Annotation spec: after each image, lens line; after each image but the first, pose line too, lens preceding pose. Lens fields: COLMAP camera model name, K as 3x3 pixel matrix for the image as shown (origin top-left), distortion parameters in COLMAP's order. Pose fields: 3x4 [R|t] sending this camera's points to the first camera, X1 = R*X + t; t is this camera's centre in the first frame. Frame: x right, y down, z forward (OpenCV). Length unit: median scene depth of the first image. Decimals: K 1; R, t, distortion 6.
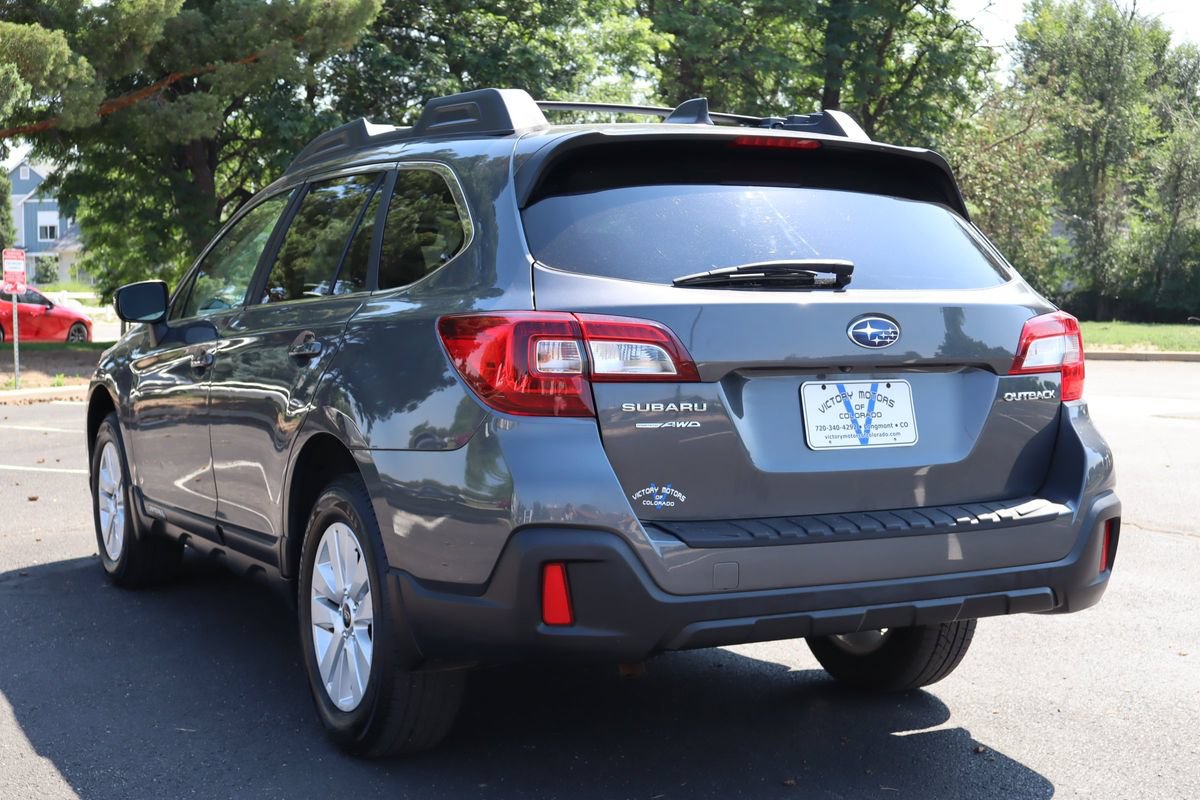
lens RADIAL K [[1669.3, 0, 600.0], [0, 1669.3, 400.0], [0, 0, 1]] dist [-0.010576, 0.014729]
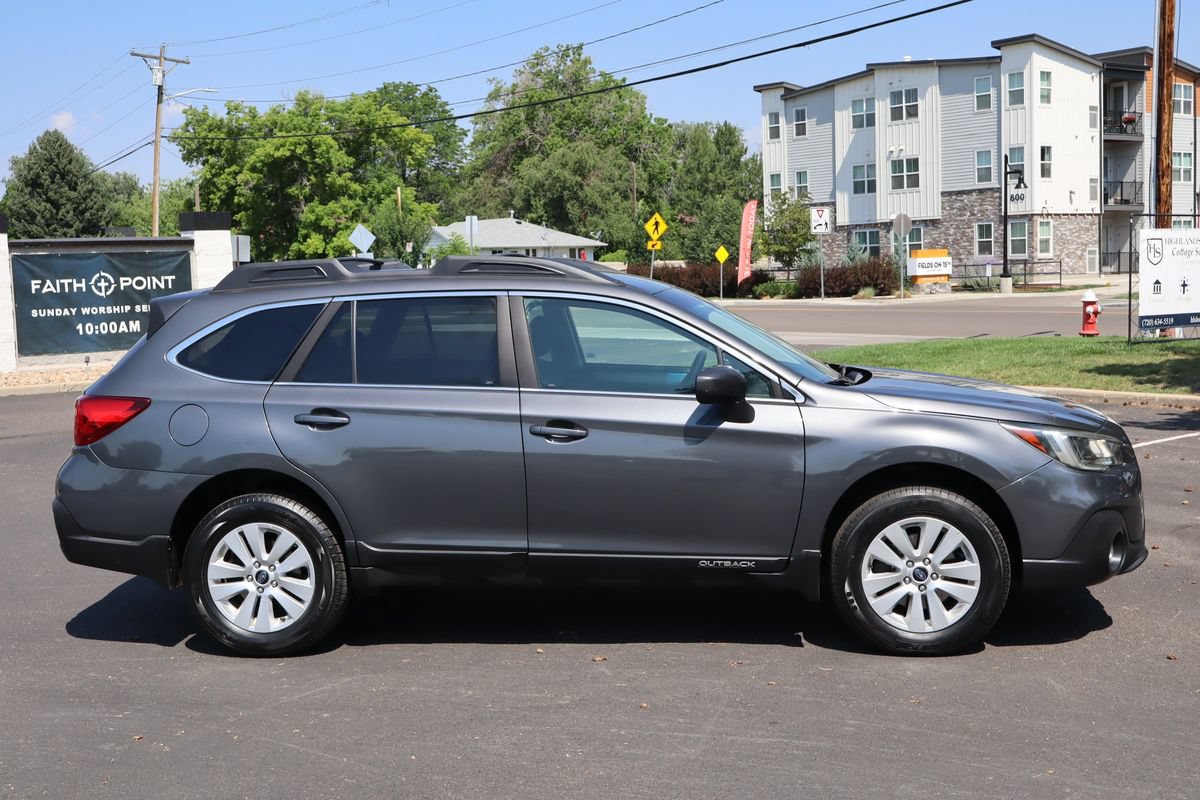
lens RADIAL K [[1510.3, 0, 600.0], [0, 1510.3, 400.0], [0, 0, 1]] dist [0.006181, -0.000154]
pose [[-0.560869, 0.086284, -0.823396, 1.422528], [-0.024387, 0.992401, 0.120606, -0.280278], [0.827545, 0.087725, -0.554502, 2.589799]]
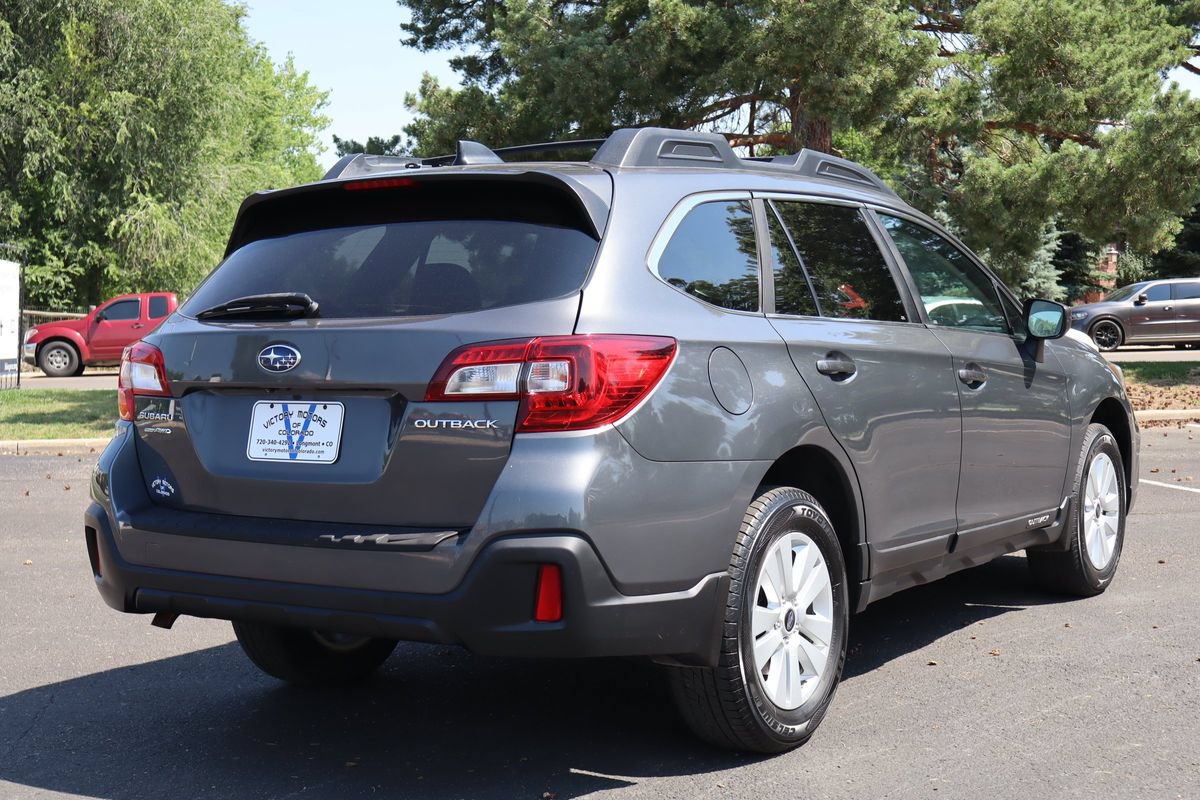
lens RADIAL K [[1650.9, 0, 600.0], [0, 1650.9, 400.0], [0, 0, 1]] dist [0.015754, -0.046960]
pose [[0.481919, 0.030514, -0.875685, 1.209510], [-0.033250, 0.999310, 0.016523, -0.037248], [0.875585, 0.021154, 0.482601, 0.646174]]
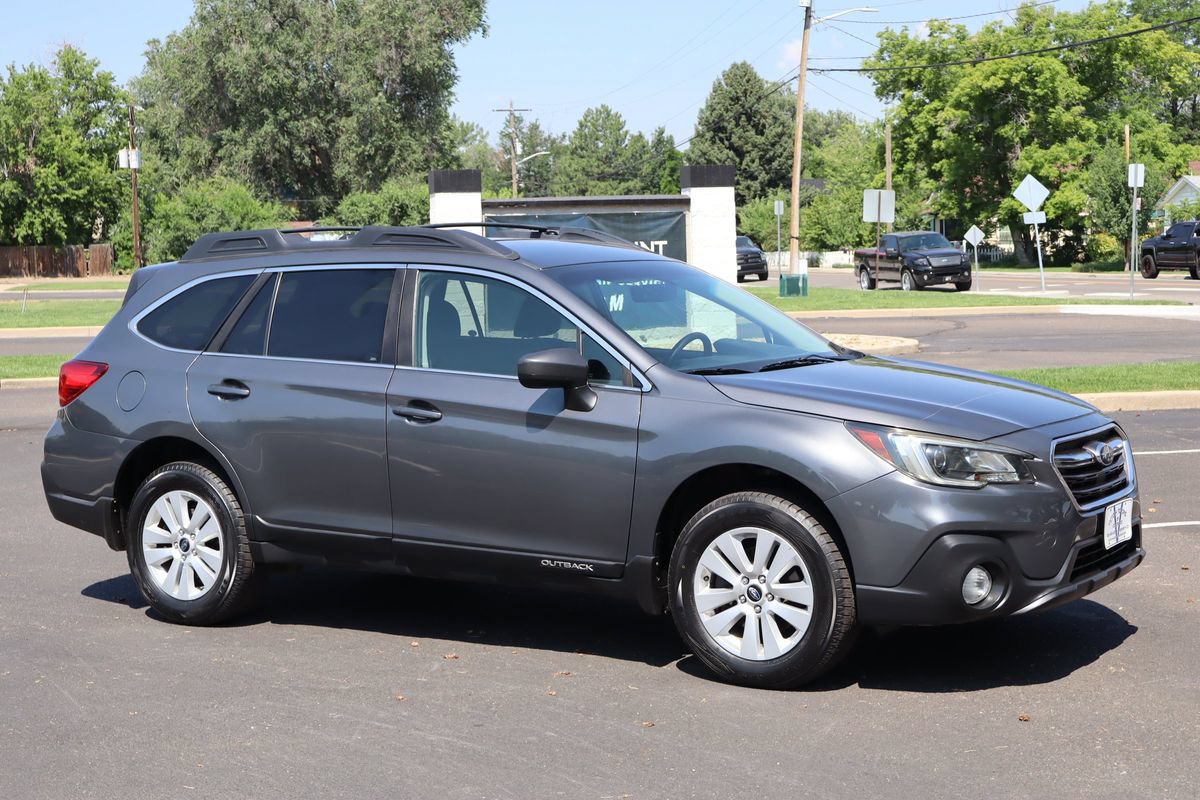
lens RADIAL K [[1977.8, 0, 600.0], [0, 1977.8, 400.0], [0, 0, 1]] dist [-0.026170, 0.191388]
pose [[-0.866602, 0.054022, -0.496068, 0.943444], [-0.011438, 0.991711, 0.127979, -0.323338], [0.498869, 0.116581, -0.858801, 3.496719]]
